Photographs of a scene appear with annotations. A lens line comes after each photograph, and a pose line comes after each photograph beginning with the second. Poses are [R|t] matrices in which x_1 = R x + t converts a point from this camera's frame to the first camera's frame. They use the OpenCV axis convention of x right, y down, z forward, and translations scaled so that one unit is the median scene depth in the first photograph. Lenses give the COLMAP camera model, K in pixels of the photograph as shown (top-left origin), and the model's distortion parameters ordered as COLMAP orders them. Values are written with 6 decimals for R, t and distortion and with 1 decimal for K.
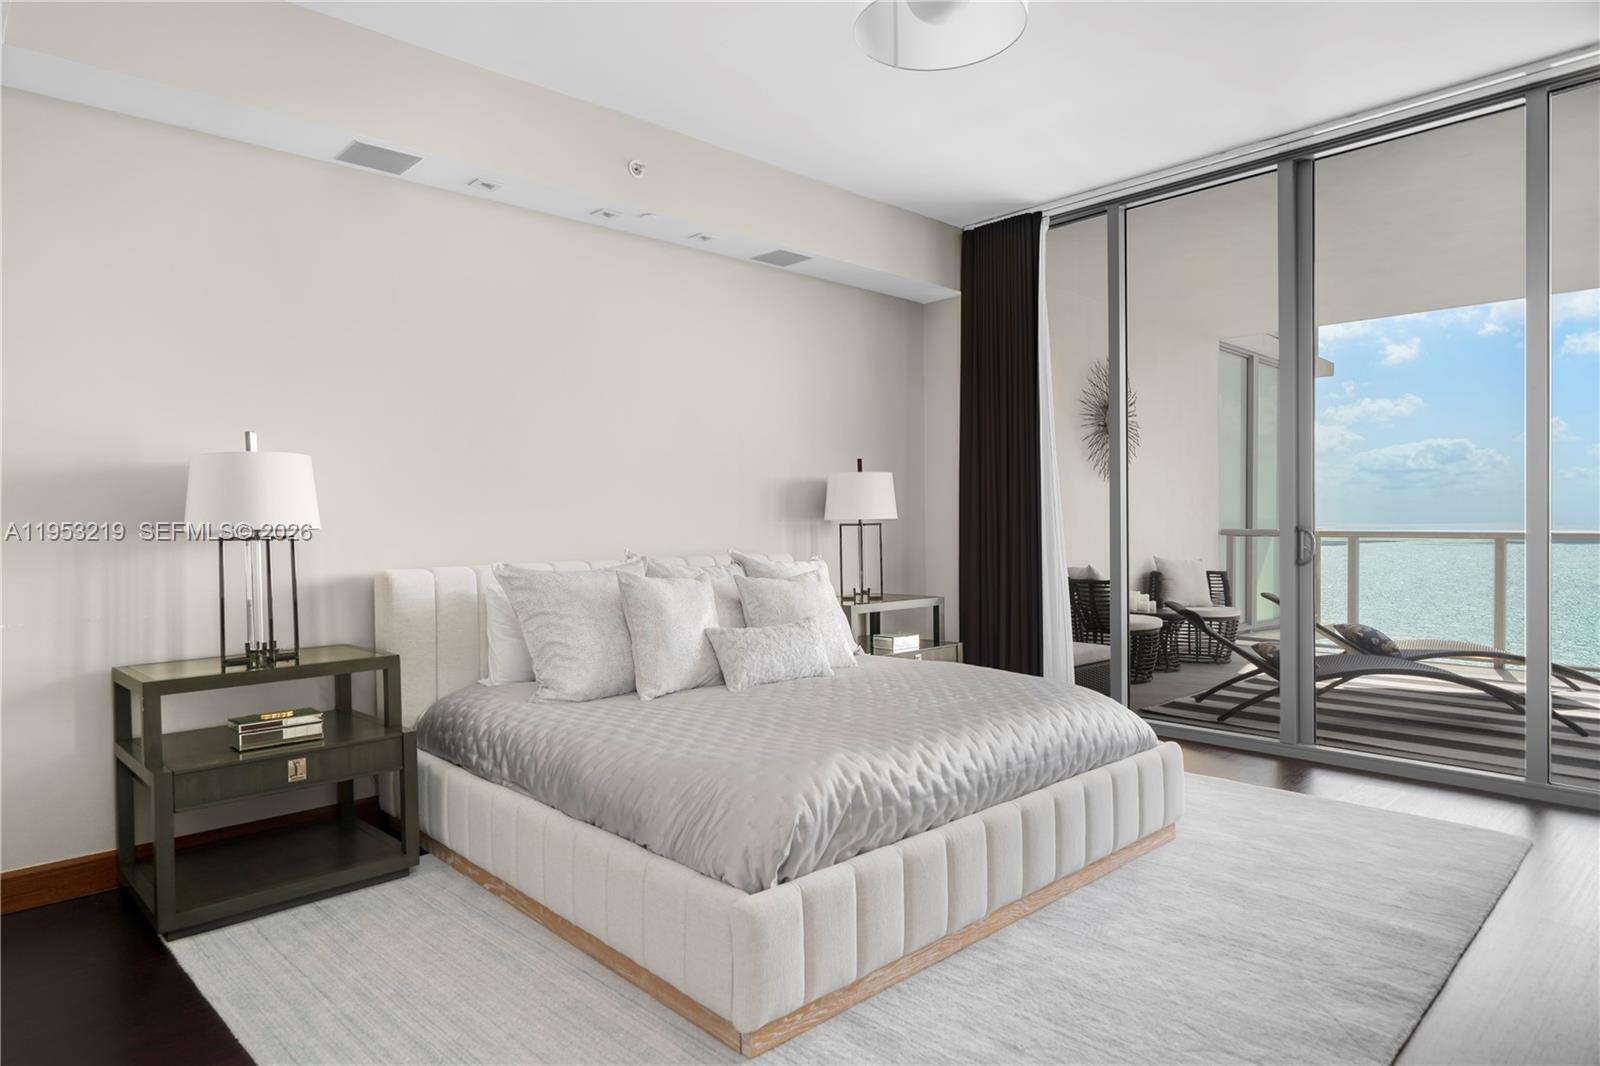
lens RADIAL K [[936.1, 0, 816.0], [0, 936.1, 536.8], [0, 0, 1]] dist [0.010467, 0.004562]
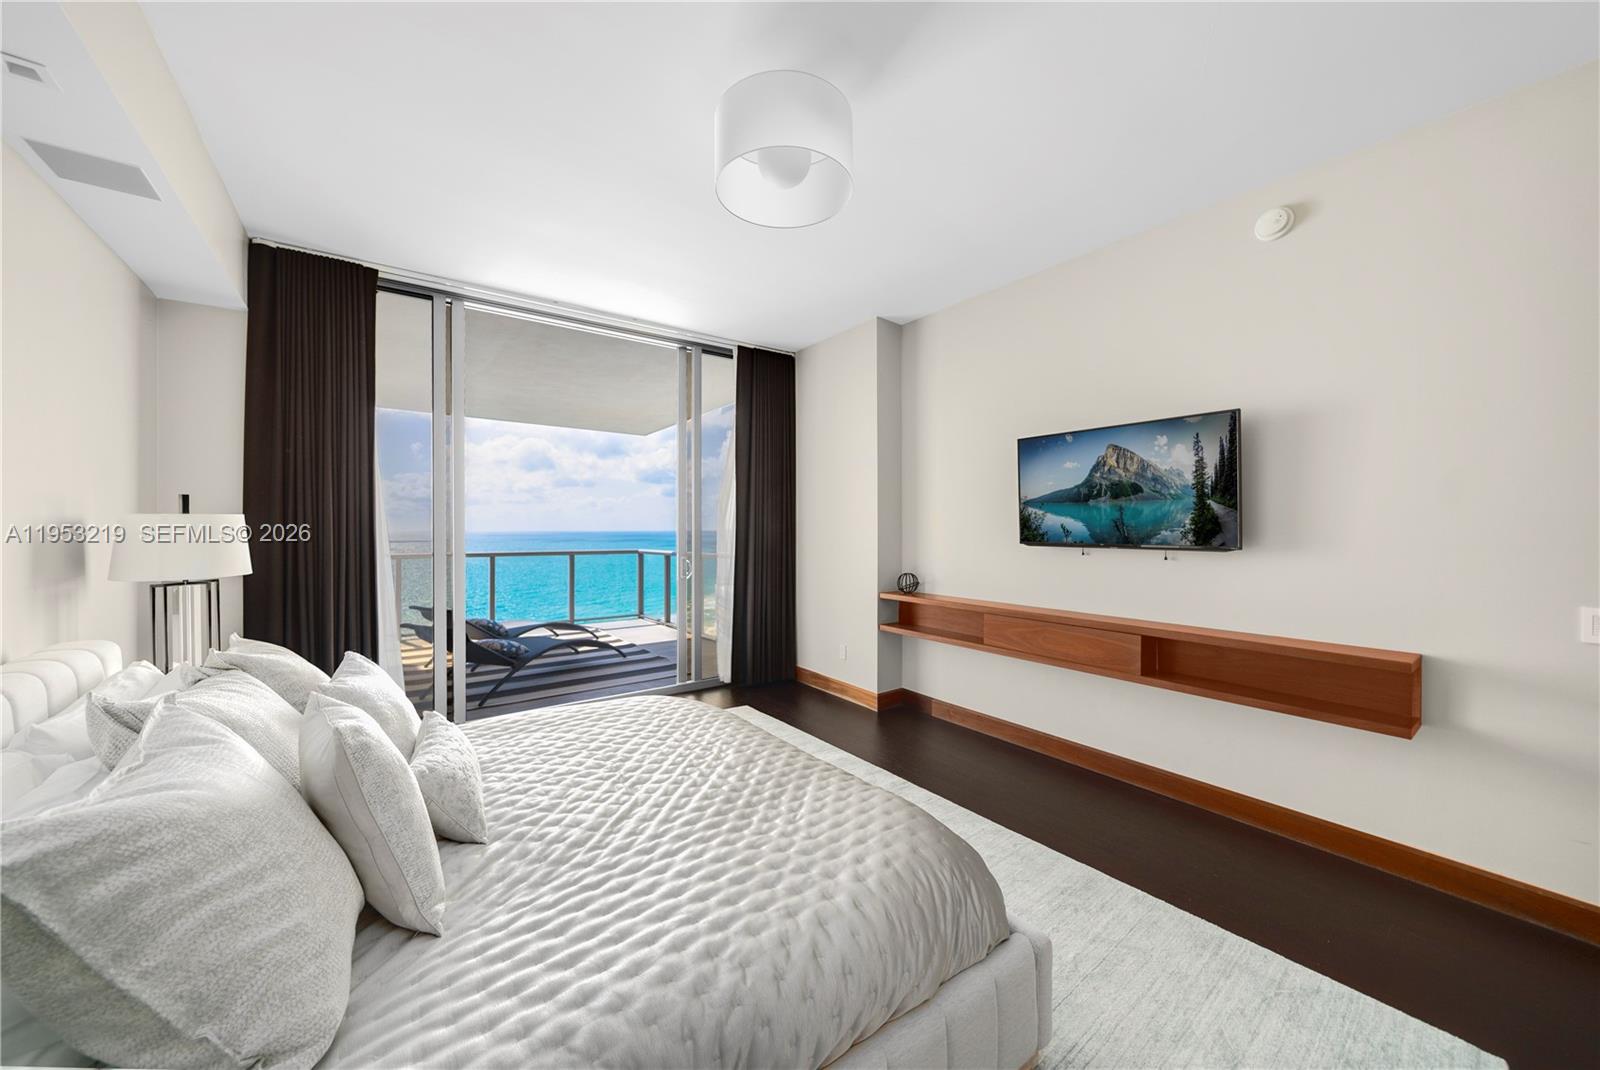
lens RADIAL K [[565.9, 0, 790.2], [0, 565.9, 527.1], [0, 0, 1]] dist [-0.000880, 0.000433]
pose [[0.152266, 0.008116, 0.988306, -0.320019], [0.019748, 0.999742, -0.011252, -0.043697], [-0.988142, 0.021231, 0.152066, 0.462828]]
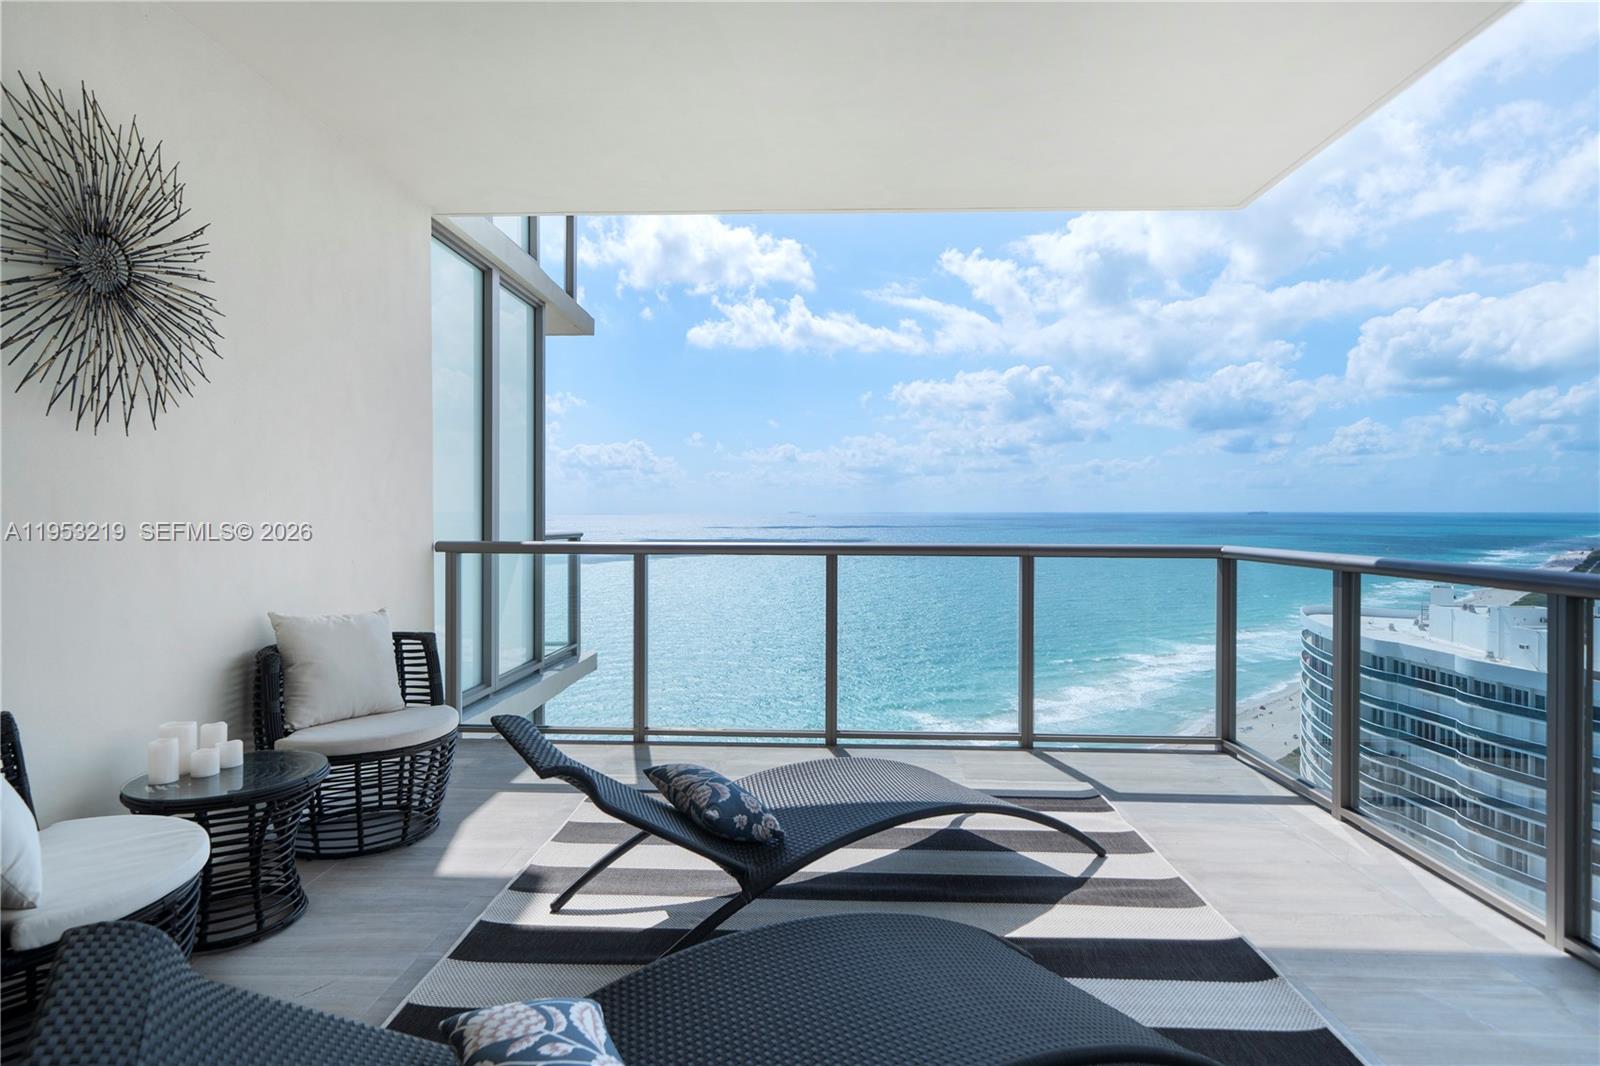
lens RADIAL K [[839.9, 0, 780.4], [0, 839.9, 517.7], [0, 0, 1]] dist [0.019631, -0.000478]
pose [[0.735753, -0.001979, 0.677247, 0.430064], [0.009952, 0.999919, -0.007889, -0.030723], [-0.677177, 0.012544, 0.735714, 0.869563]]
